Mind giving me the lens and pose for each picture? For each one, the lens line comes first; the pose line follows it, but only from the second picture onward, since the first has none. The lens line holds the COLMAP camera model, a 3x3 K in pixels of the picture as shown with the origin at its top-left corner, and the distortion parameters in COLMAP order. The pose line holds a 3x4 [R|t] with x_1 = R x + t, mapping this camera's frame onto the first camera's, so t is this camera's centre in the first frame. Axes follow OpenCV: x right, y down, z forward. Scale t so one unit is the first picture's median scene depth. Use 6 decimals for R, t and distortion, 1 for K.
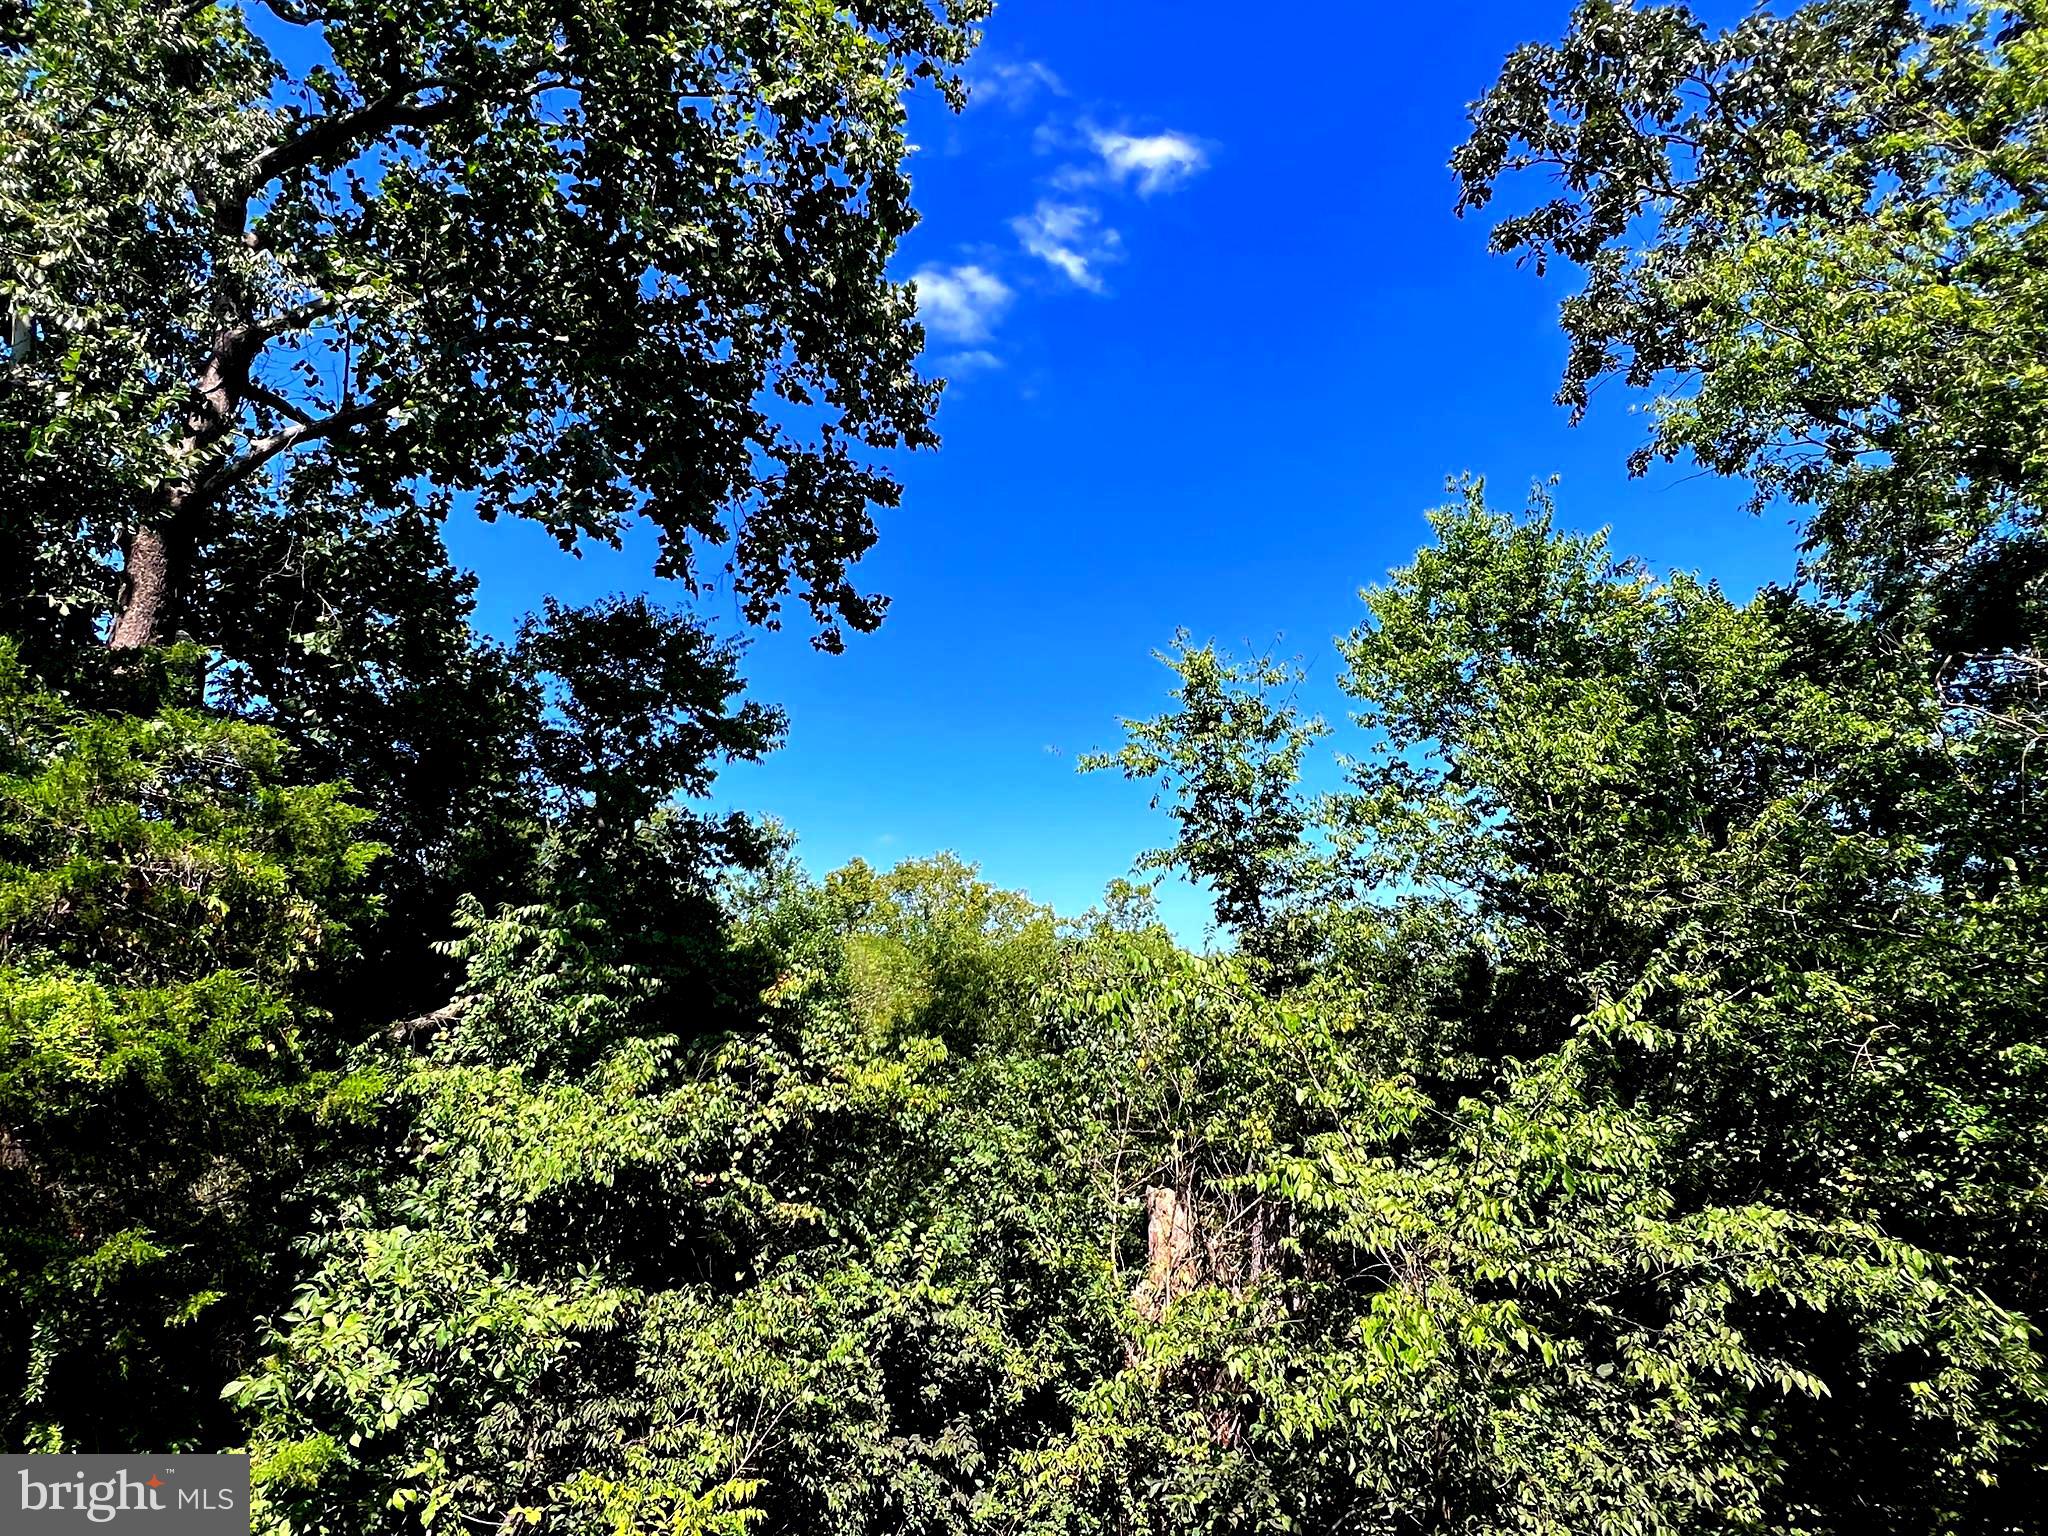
lens RADIAL K [[1115.4, 0, 1013.0], [0, 1115.4, 765.1], [0, 0, 1]] dist [-0.003835, -0.002337]
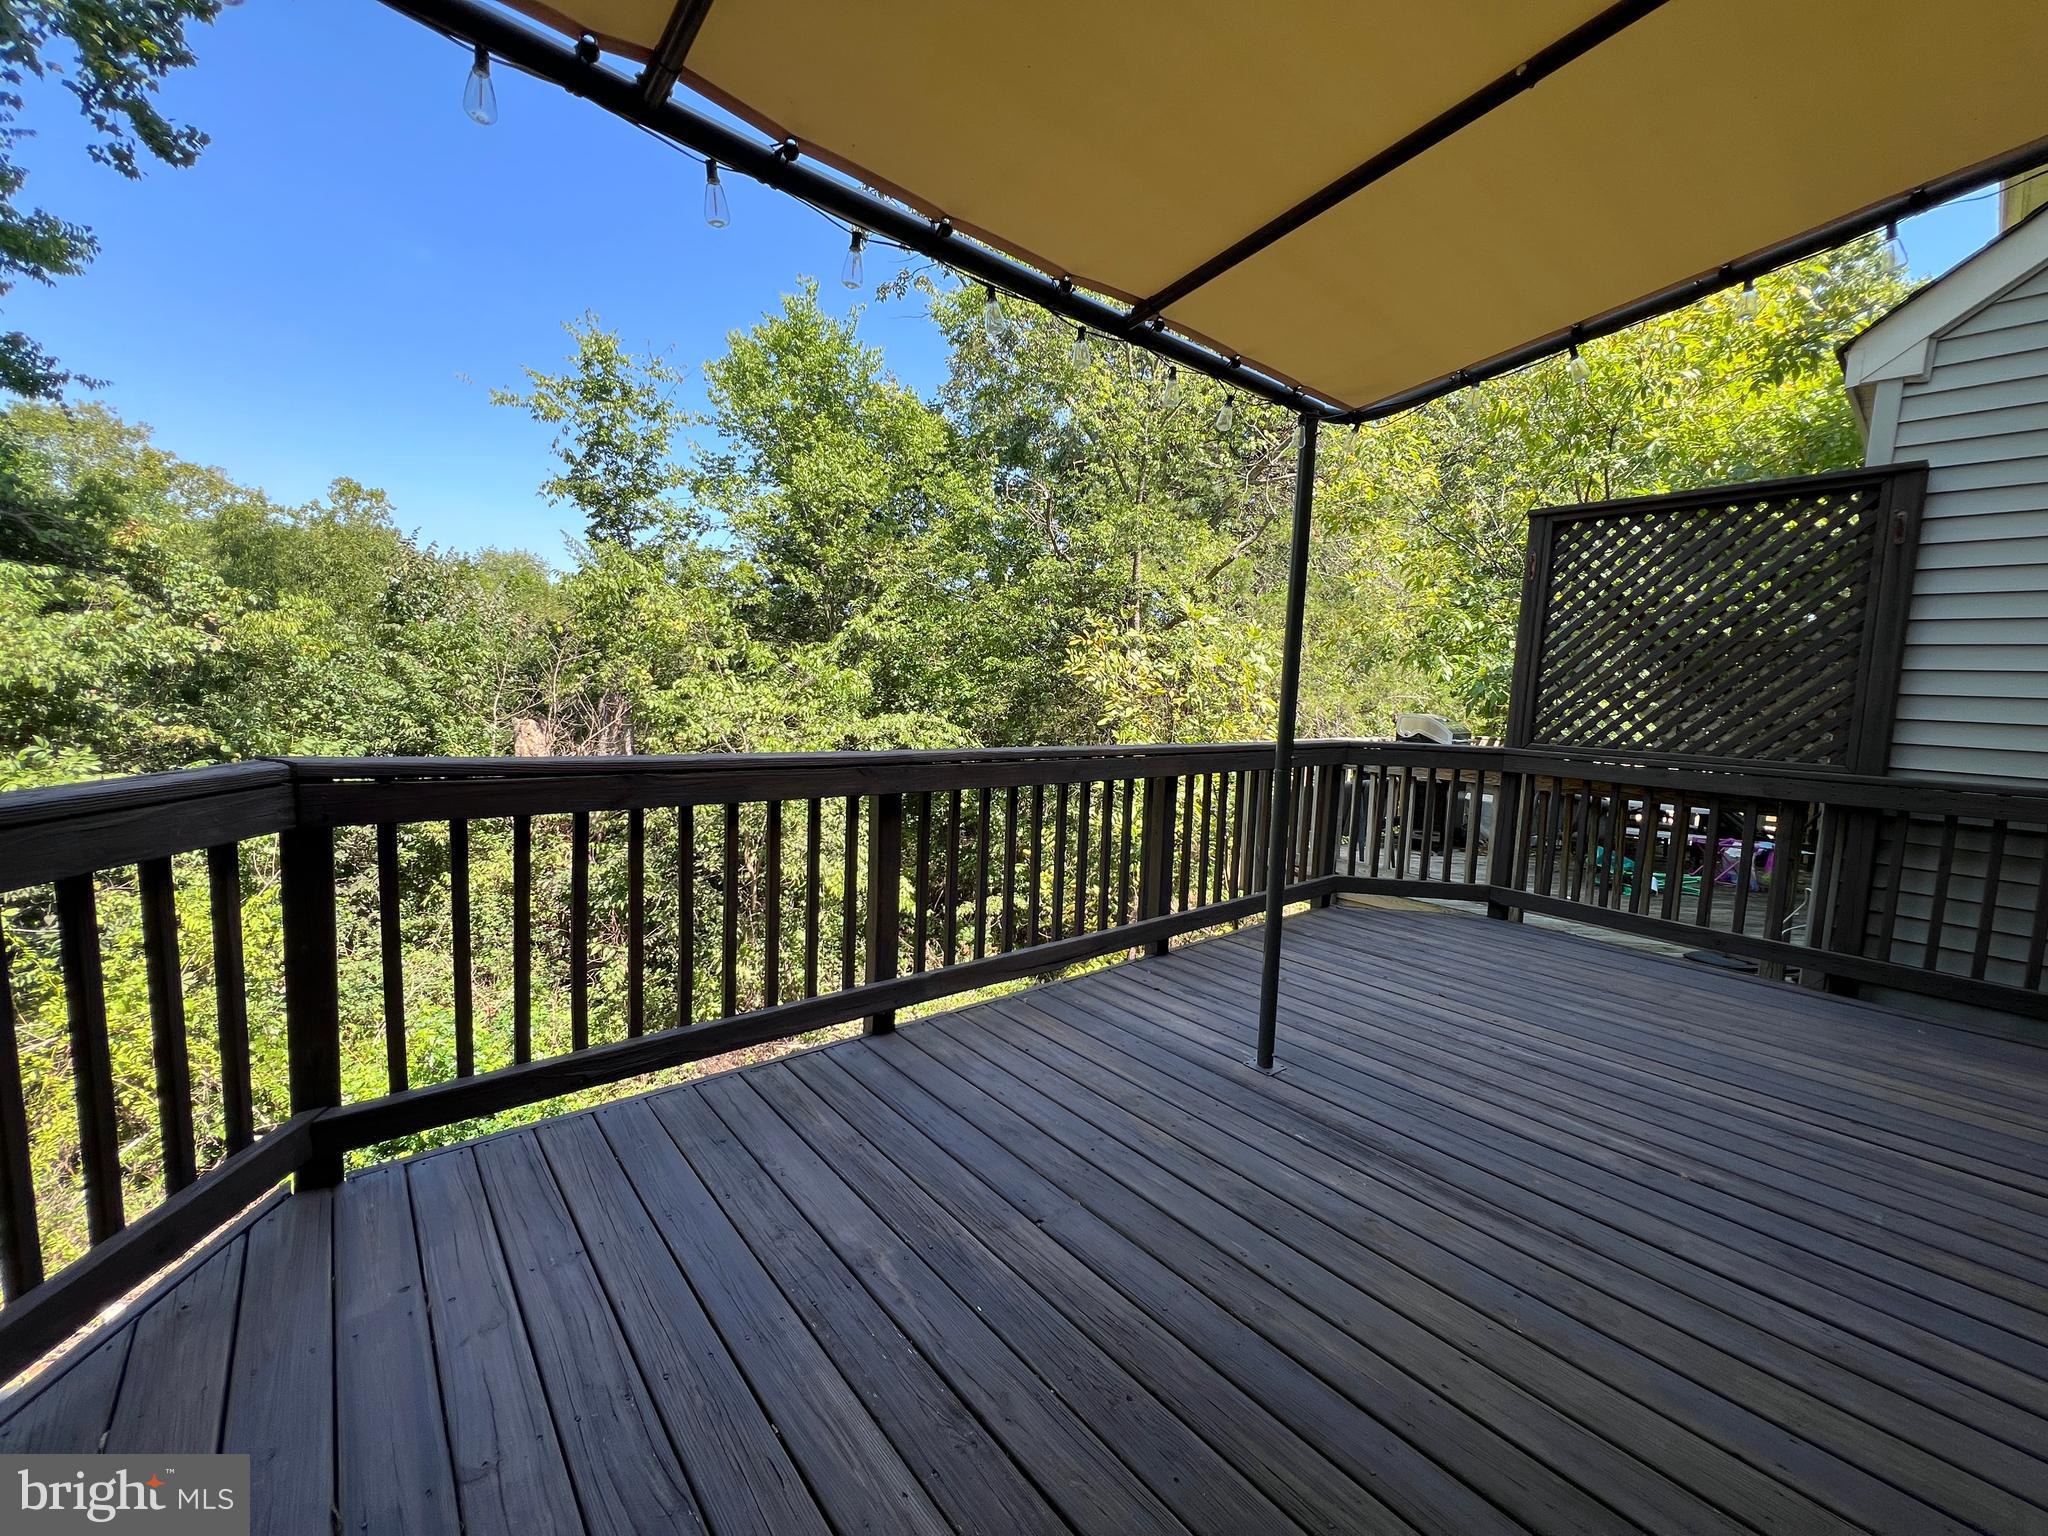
lens RADIAL K [[823.6, 0, 1021.5], [0, 823.6, 757.0], [0, 0, 1]] dist [-0.002653, 0.000804]
pose [[0.694348, -0.020046, 0.719360, -0.200482], [-0.237537, 0.937203, 0.255395, 0.000628], [-0.679306, -0.348207, 0.645984, -0.148403]]
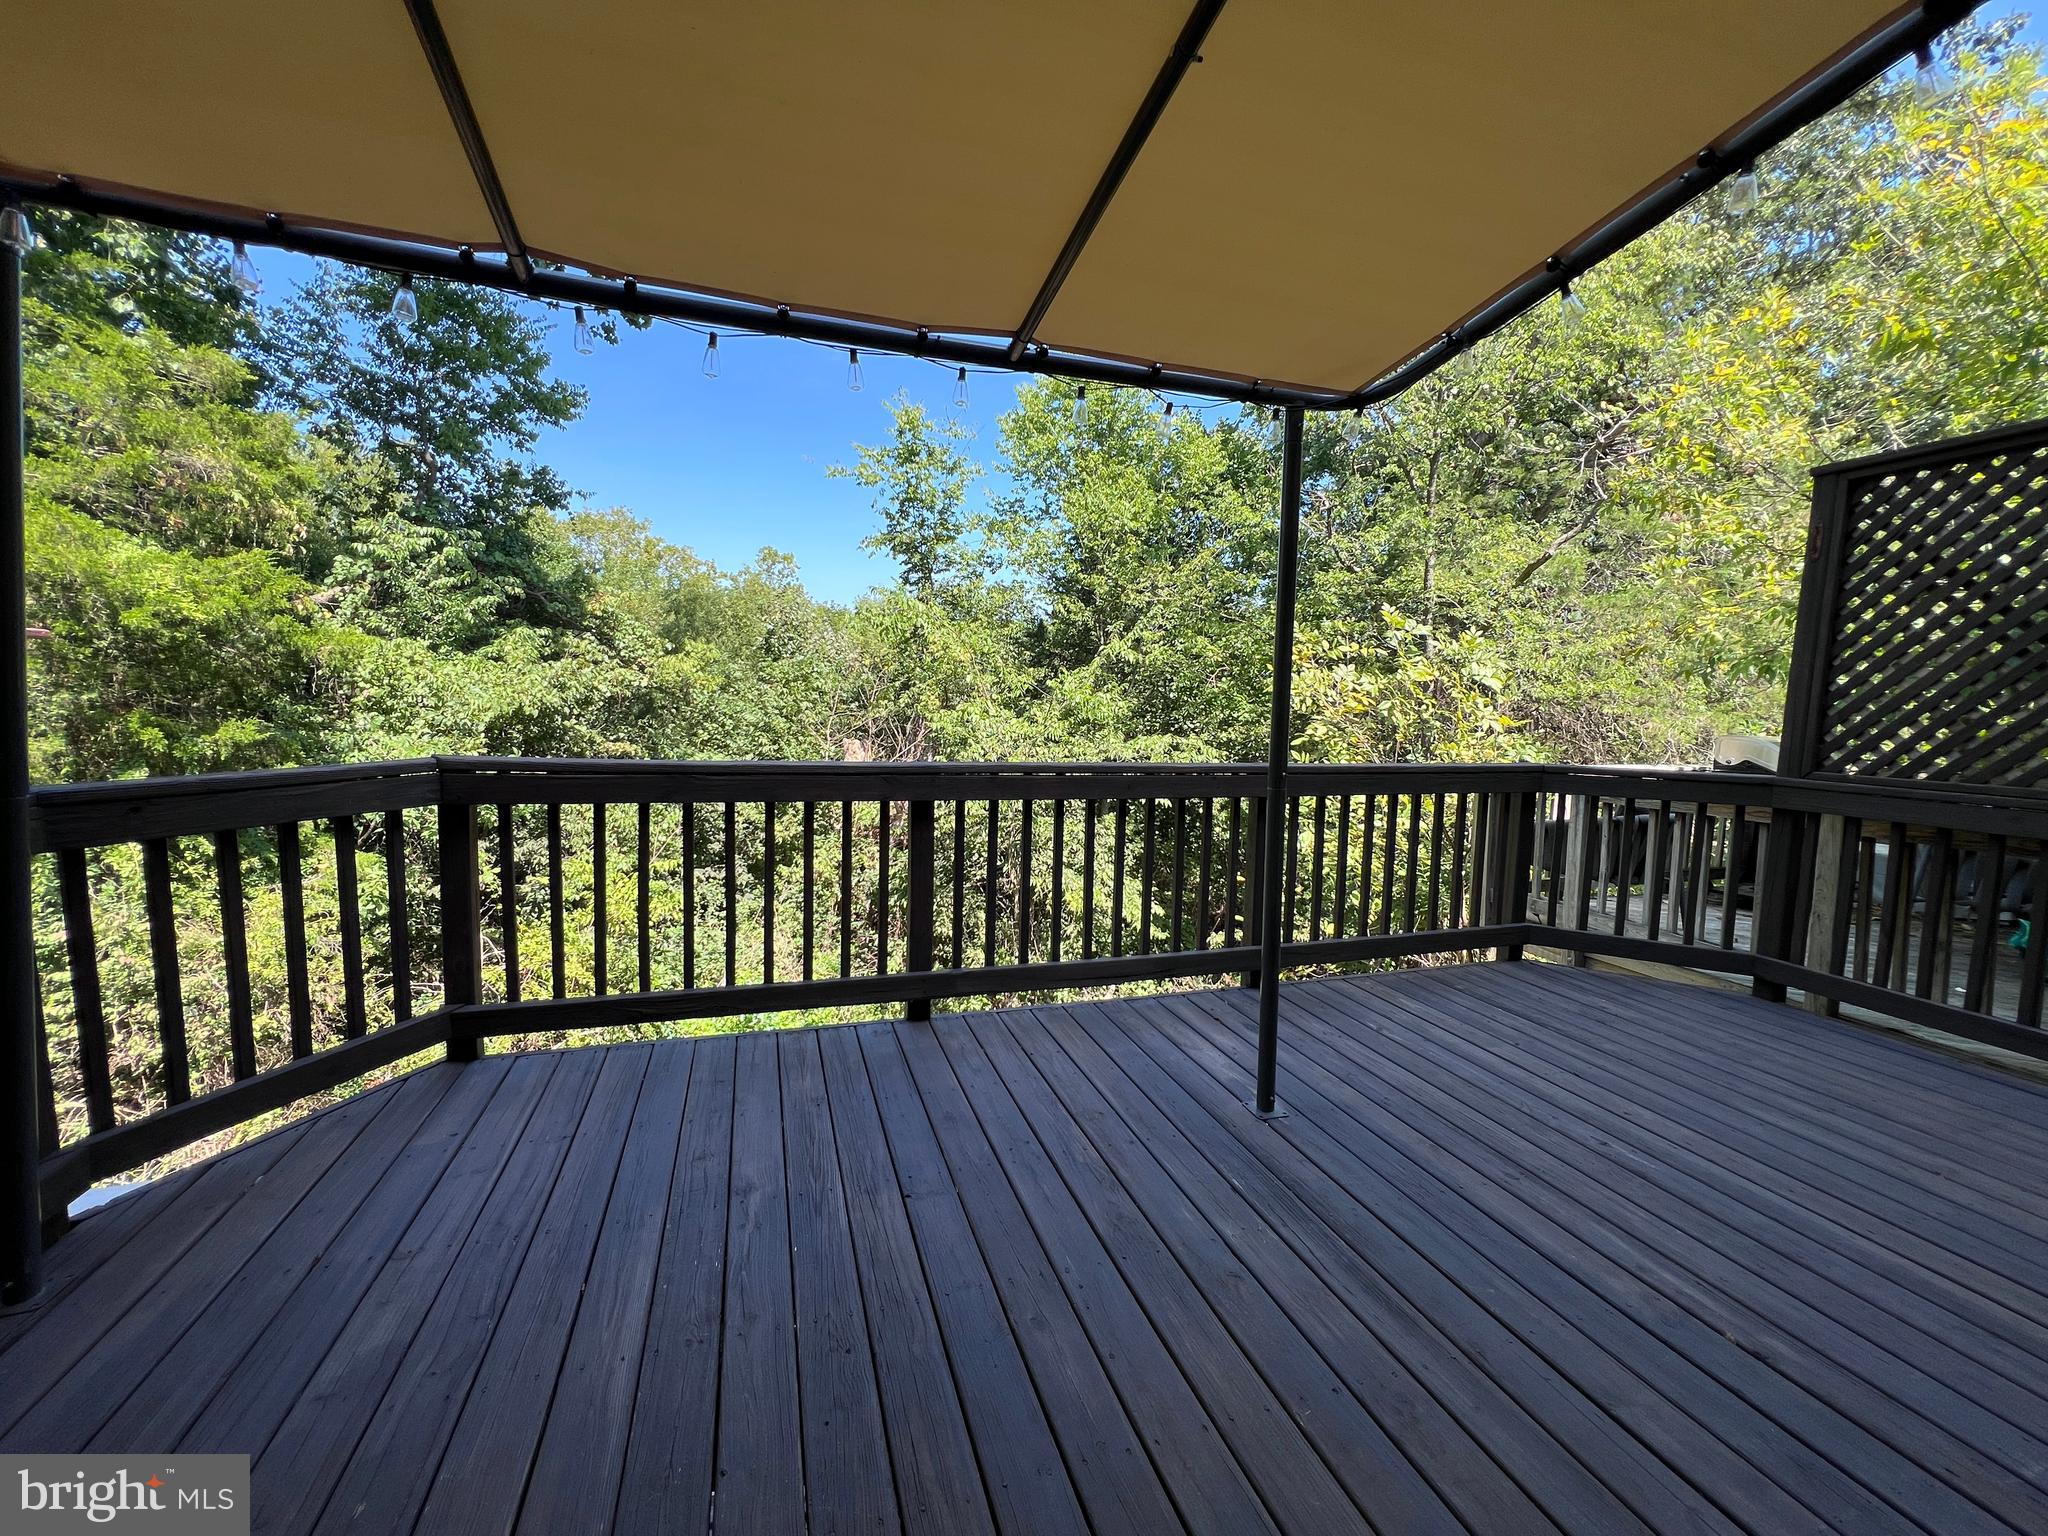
lens RADIAL K [[823.6, 0, 1021.5], [0, 823.6, 757.0], [0, 0, 1]] dist [-0.002653, 0.000804]
pose [[0.915403, 0.012082, 0.402358, -0.143386], [-0.145892, 0.941549, 0.303645, -0.013763], [-0.375171, -0.336658, 0.863660, -0.196299]]
